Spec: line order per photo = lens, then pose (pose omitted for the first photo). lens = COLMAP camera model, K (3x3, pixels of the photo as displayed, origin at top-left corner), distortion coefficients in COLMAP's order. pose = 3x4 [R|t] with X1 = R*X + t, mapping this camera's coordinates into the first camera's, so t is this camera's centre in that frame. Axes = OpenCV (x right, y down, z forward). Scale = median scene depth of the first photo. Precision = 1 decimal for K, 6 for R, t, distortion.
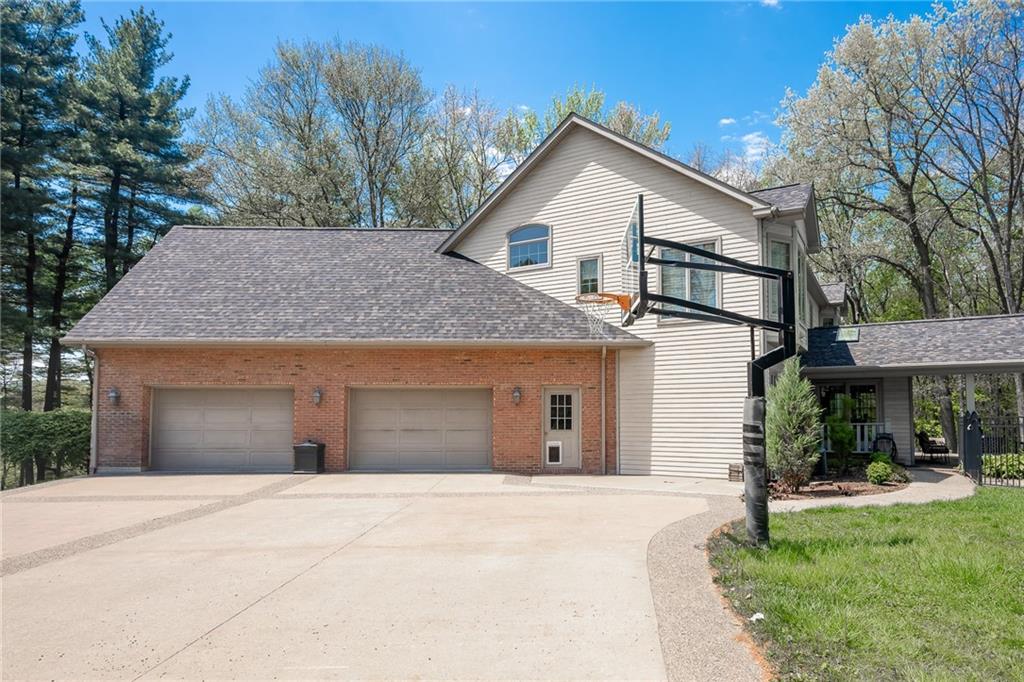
lens RADIAL K [[544.3, 0, 503.6], [0, 544.3, 385.7], [0, 0, 1]] dist [-0.004165, 0.001340]
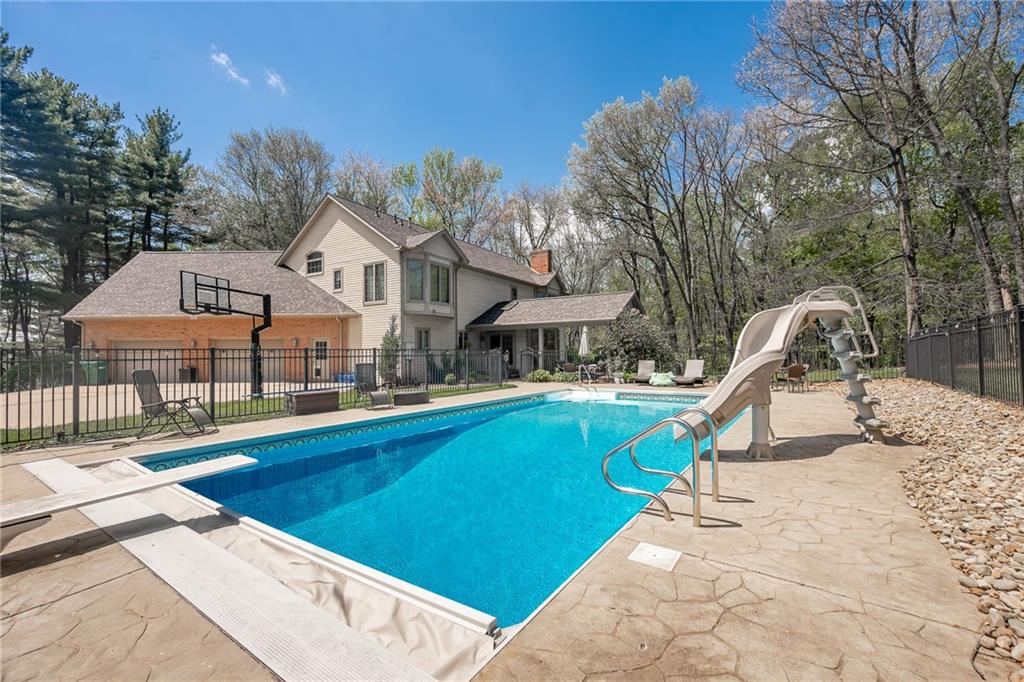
lens RADIAL K [[410.2, 0, 512.7], [0, 410.2, 343.0], [0, 0, 1]] dist [0.004070, 0.000038]
pose [[0.999466, -0.012052, -0.030366, 0.763157], [0.012684, 0.999705, 0.020720, 0.000359], [0.030108, -0.021094, 0.999324, -0.399557]]
